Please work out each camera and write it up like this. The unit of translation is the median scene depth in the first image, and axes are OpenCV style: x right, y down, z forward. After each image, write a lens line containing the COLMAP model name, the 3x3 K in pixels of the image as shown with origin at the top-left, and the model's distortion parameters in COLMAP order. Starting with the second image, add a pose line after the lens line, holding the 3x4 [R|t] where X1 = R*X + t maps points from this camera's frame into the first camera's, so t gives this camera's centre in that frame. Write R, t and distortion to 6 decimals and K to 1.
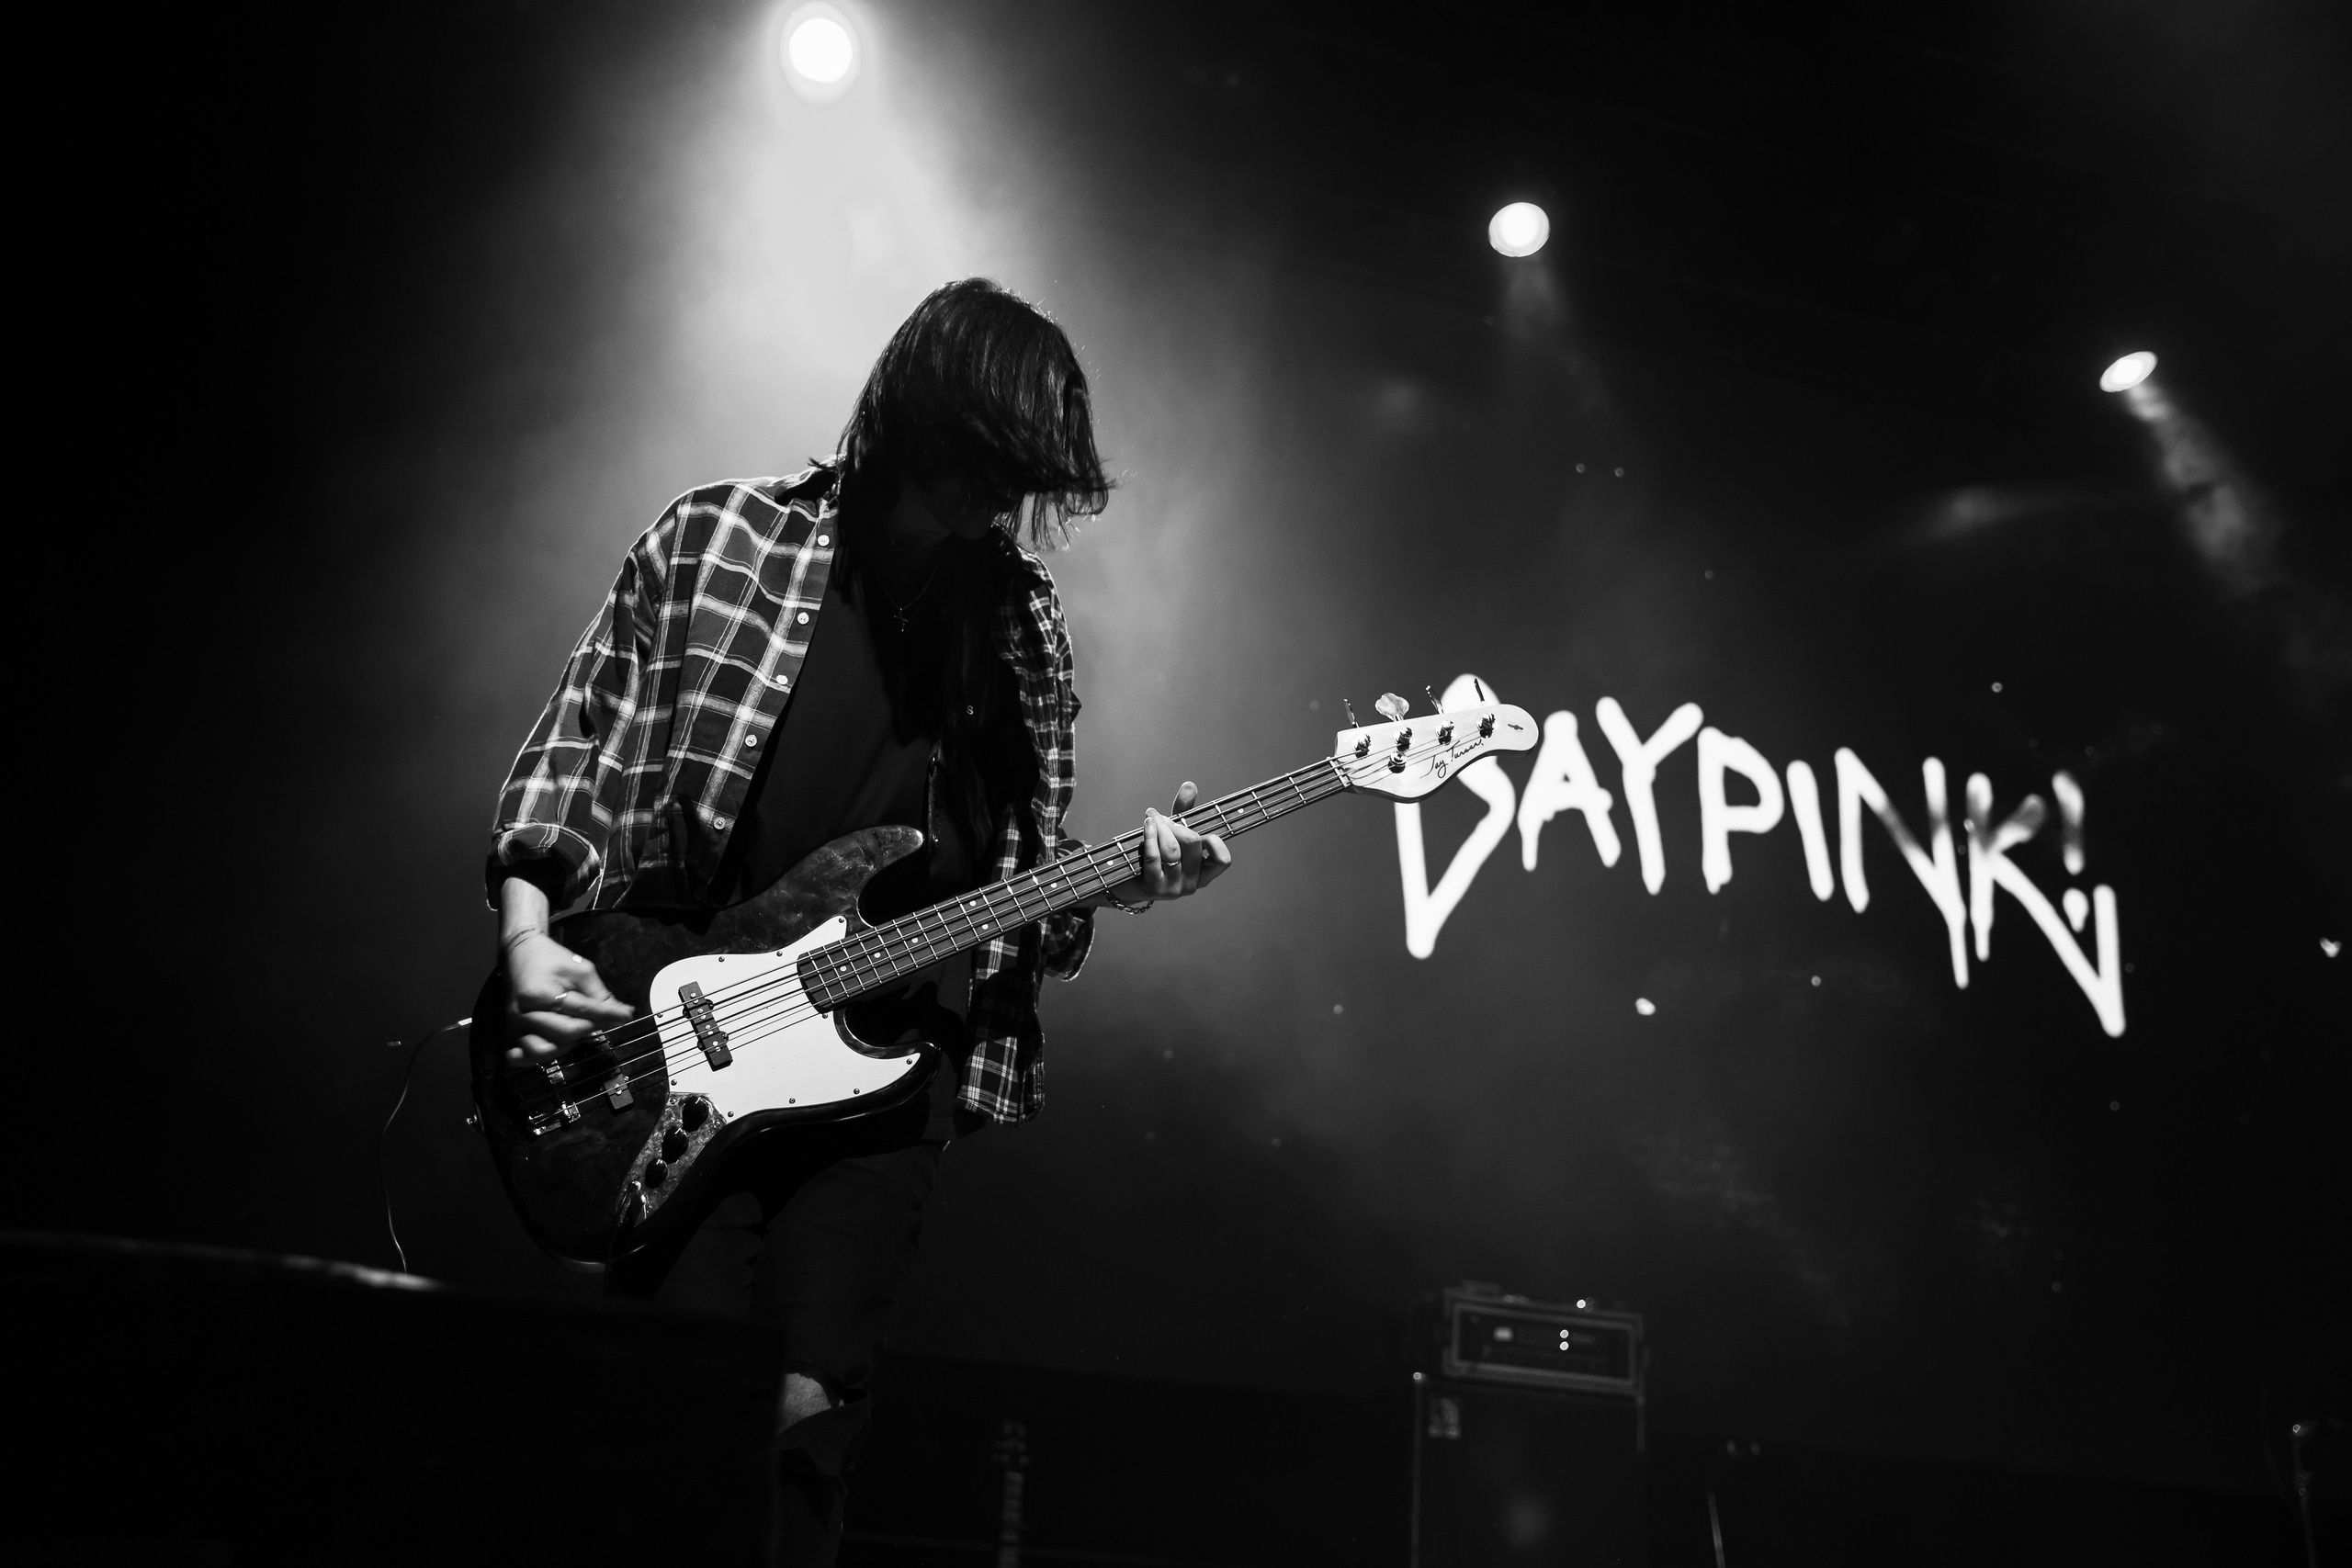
lens RADIAL K [[2339.5, 0, 1163.7], [0, 2339.5, 838.8], [0, 0, 1]] dist [0.049900, 0.000000]
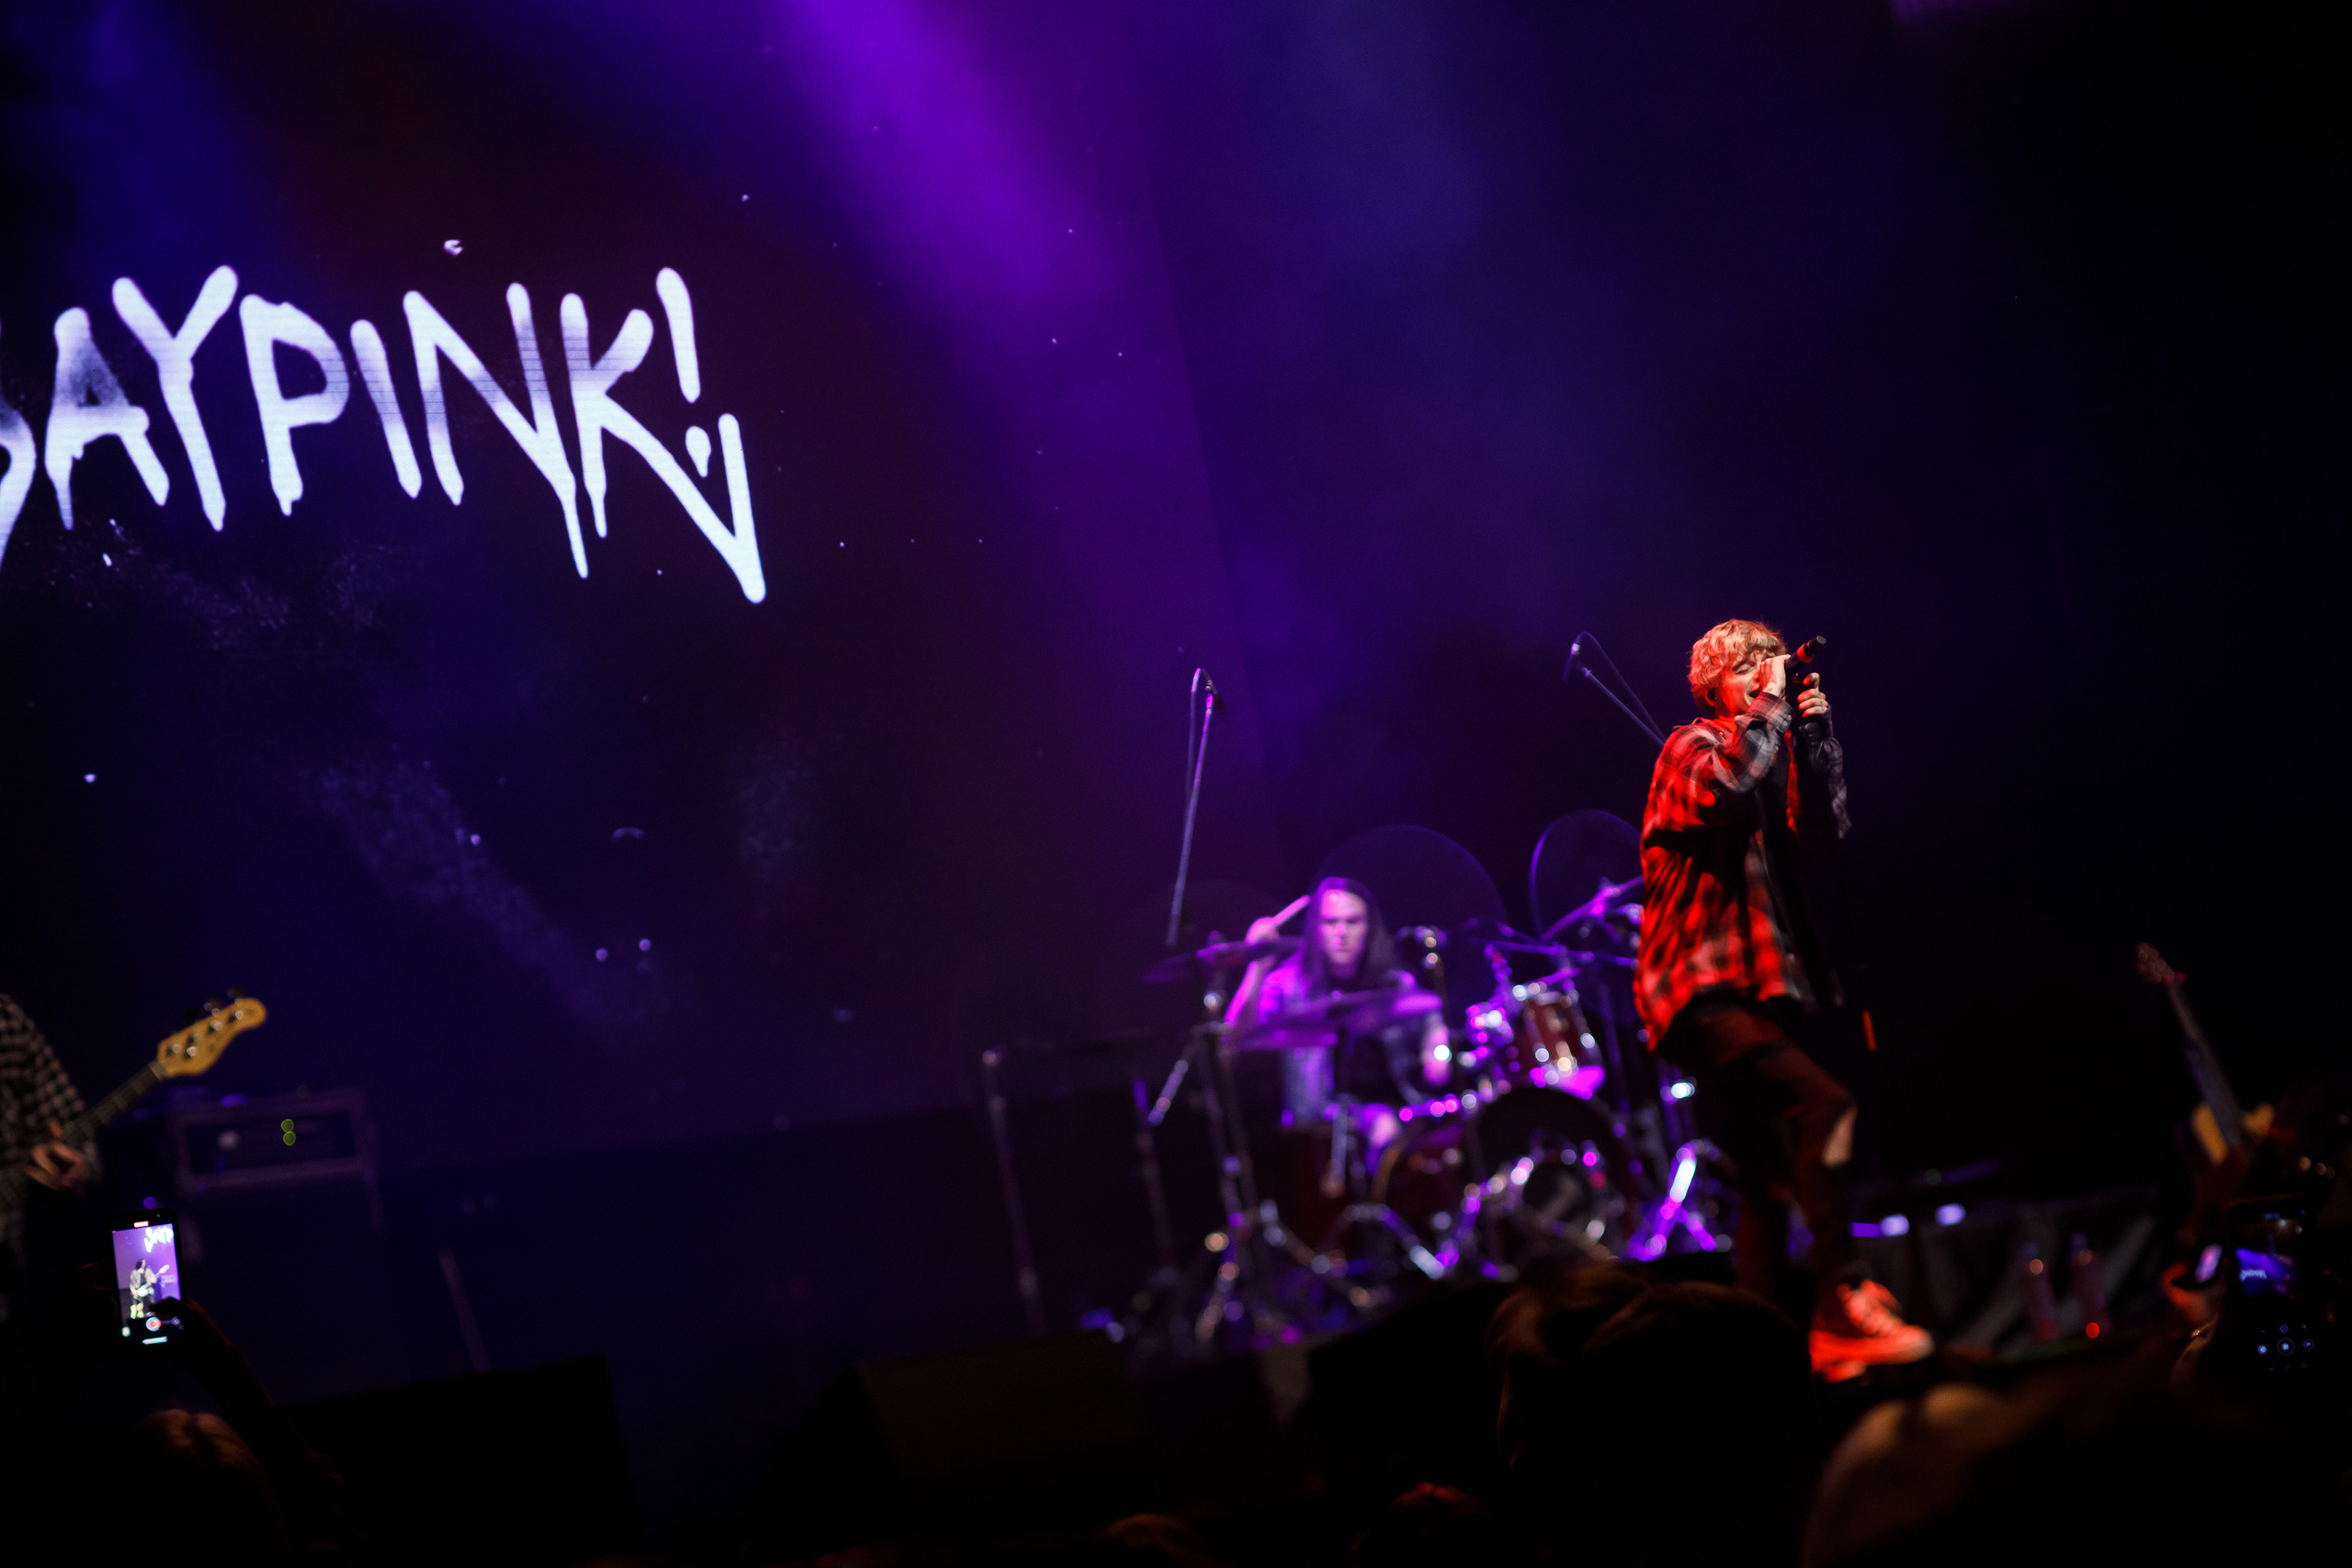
lens RADIAL K [[6279.7, 0, 1270.1], [0, 6279.7, 704.0], [0, 0, 1]] dist [0.294152, 0.000000]
pose [[0.868126, -0.160016, 0.469843, -0.475938], [0.061901, 0.974121, 0.217385, -0.348926], [-0.492469, -0.159633, 0.855565, -0.964772]]
